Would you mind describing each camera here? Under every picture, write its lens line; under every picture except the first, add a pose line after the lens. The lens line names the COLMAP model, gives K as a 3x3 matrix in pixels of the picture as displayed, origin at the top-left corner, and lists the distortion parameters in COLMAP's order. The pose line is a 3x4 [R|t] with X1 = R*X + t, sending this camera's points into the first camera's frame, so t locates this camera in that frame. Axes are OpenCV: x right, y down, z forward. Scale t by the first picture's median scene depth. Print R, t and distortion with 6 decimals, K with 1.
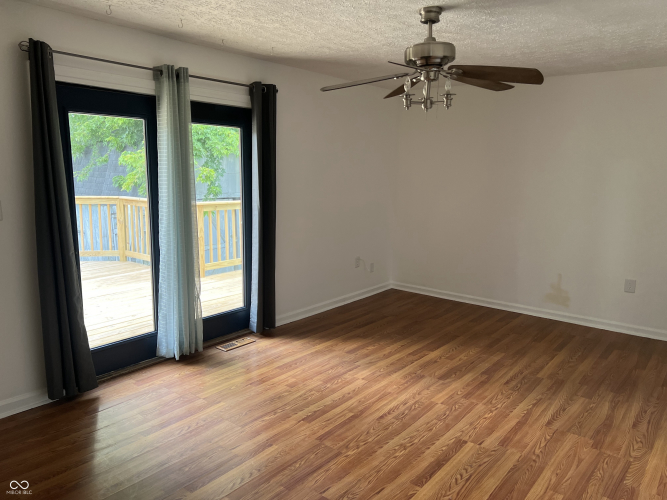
lens RADIAL K [[508.1, 0, 333.6], [0, 508.1, 250.2], [0, 0, 1]] dist [0.034713, -0.021420]
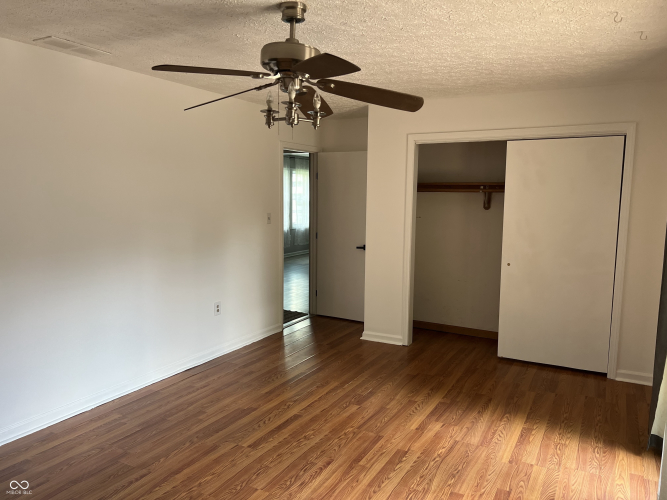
lens RADIAL K [[508.1, 0, 333.6], [0, 508.1, 250.5], [0, 0, 1]] dist [0.034713, -0.021420]
pose [[-0.985923, -0.007582, -0.167027, 0.257784], [-0.052660, 0.962212, 0.267159, -0.312123], [0.158690, 0.272194, -0.949067, 1.884312]]
